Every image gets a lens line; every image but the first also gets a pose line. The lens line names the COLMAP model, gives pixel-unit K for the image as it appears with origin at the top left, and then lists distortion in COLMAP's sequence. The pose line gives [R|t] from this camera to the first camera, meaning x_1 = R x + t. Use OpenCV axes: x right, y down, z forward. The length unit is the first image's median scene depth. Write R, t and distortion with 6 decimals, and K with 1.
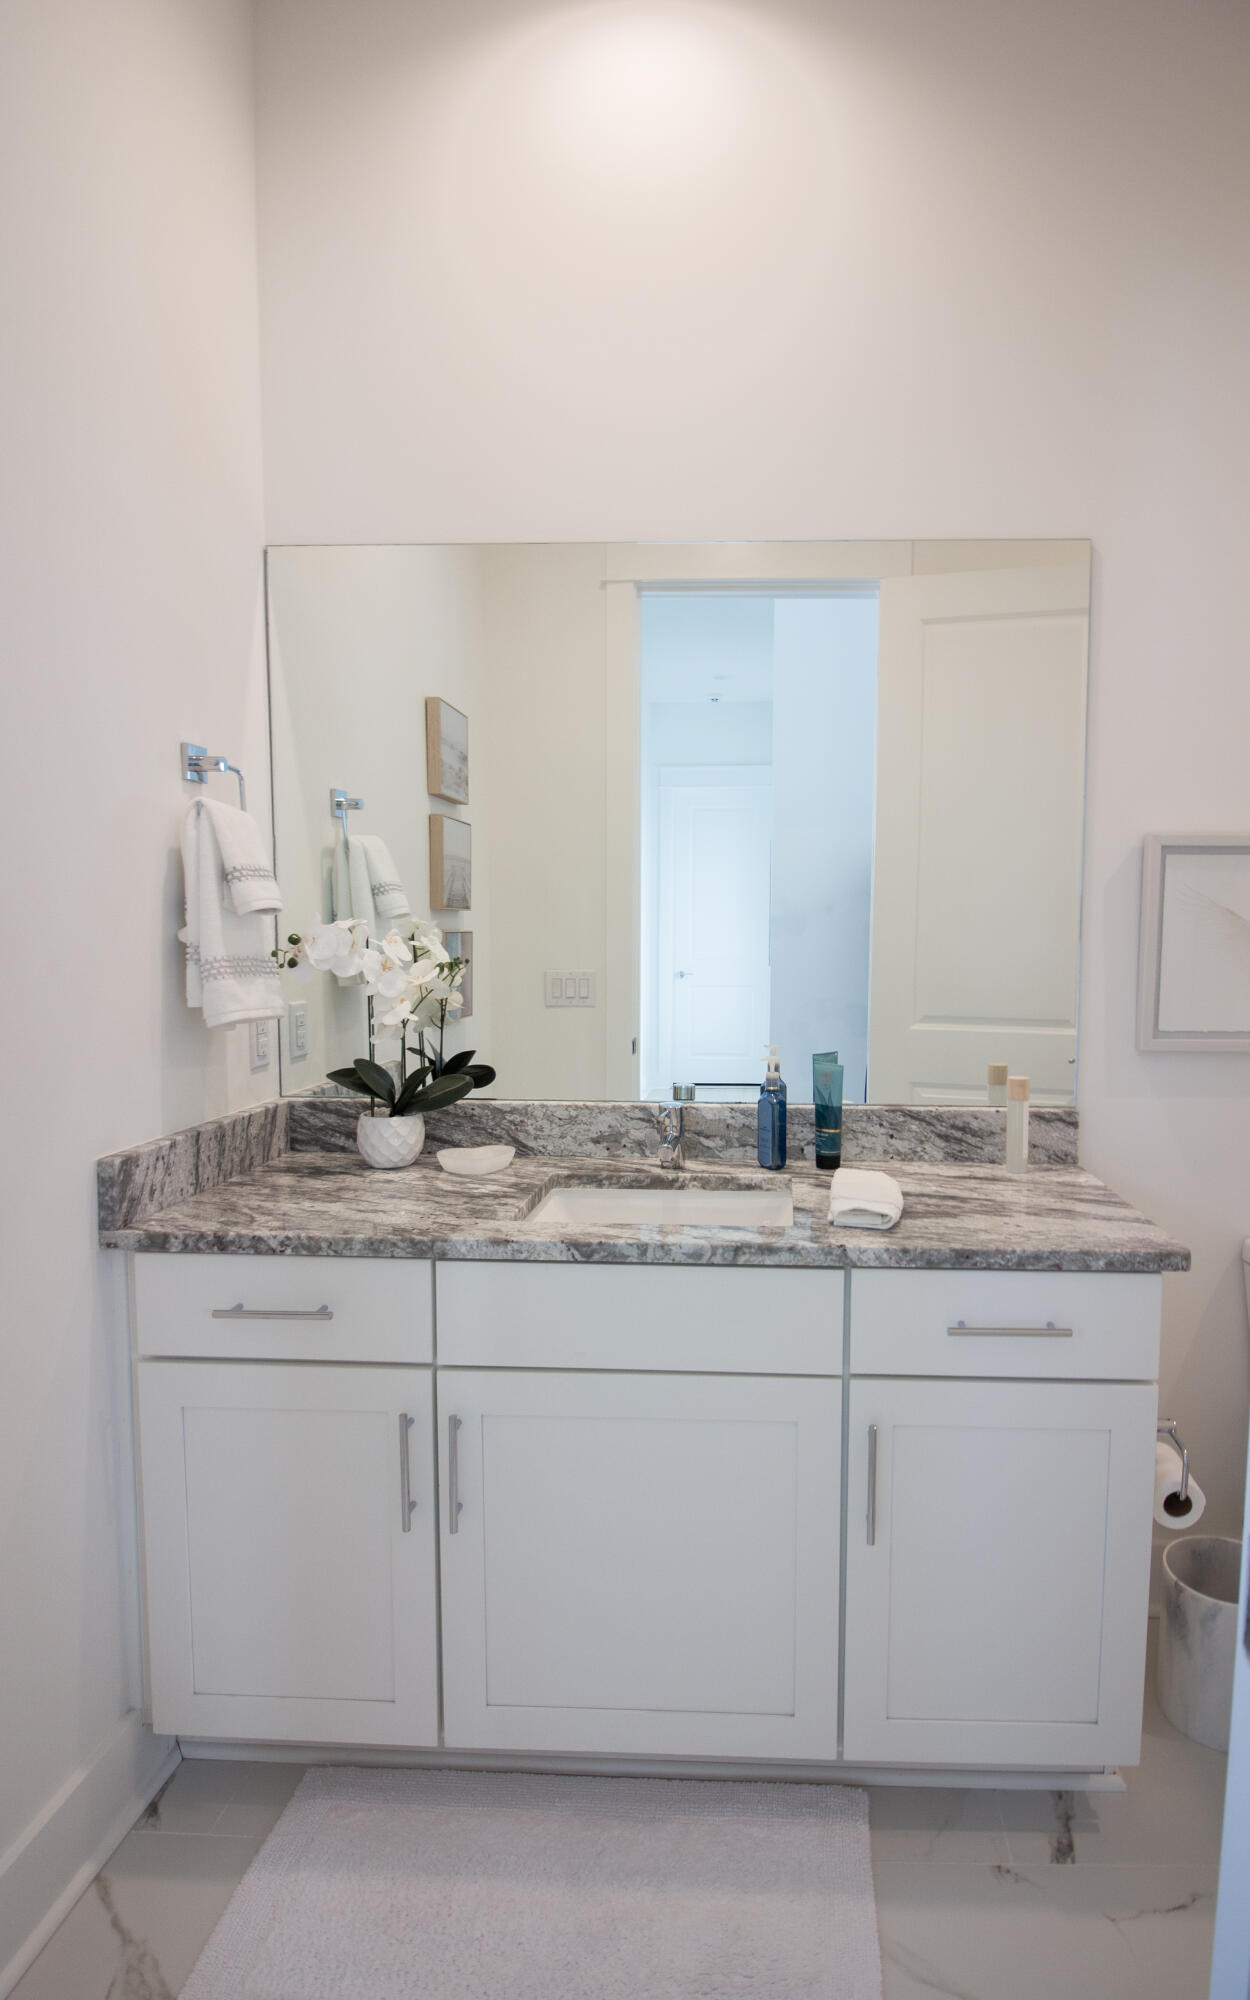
lens RADIAL K [[1144.5, 0, 624.3], [0, 1144.5, 1058.9], [0, 0, 1]] dist [-0.021289, -0.000634]
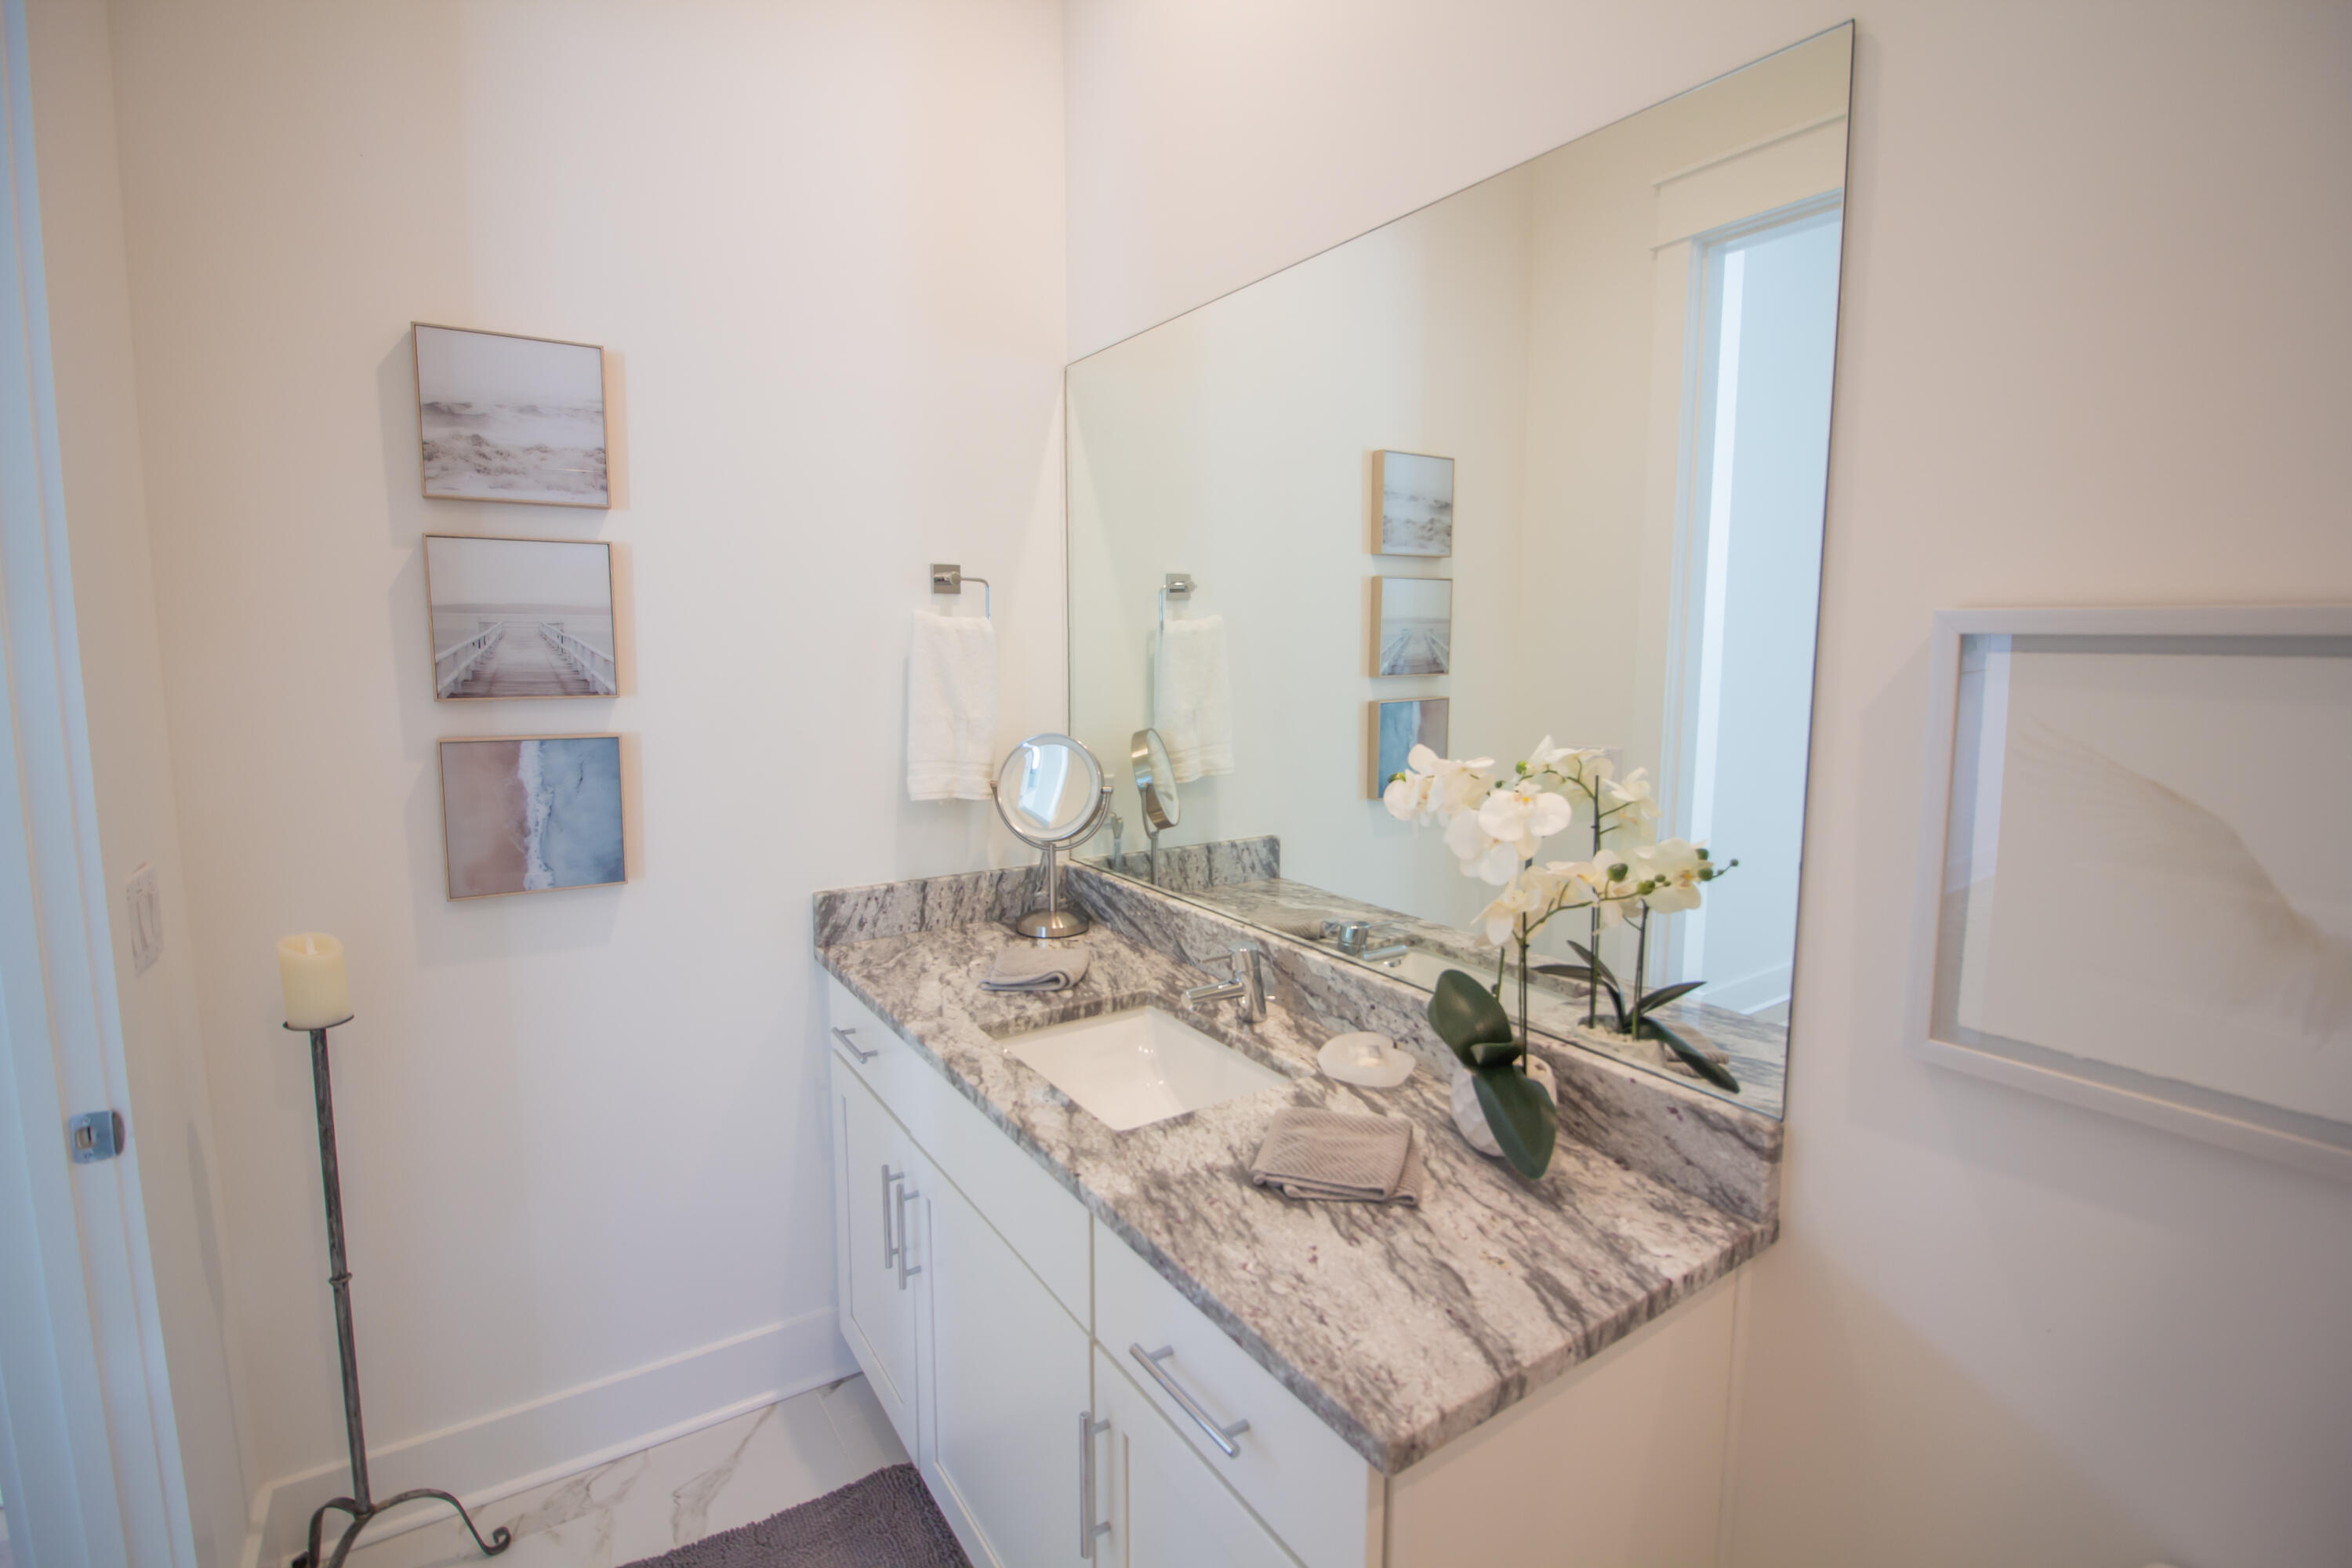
lens RADIAL K [[1092.8, 0, 1176.0], [0, 1092.8, 784.0], [0, 0, 1]] dist [-0.012051, -0.000277]
pose [[0.575183, 0.107262, -0.810962, 0.732528], [-0.079304, 0.994008, 0.075226, -0.152522], [0.814172, 0.021043, 0.580243, 0.545418]]
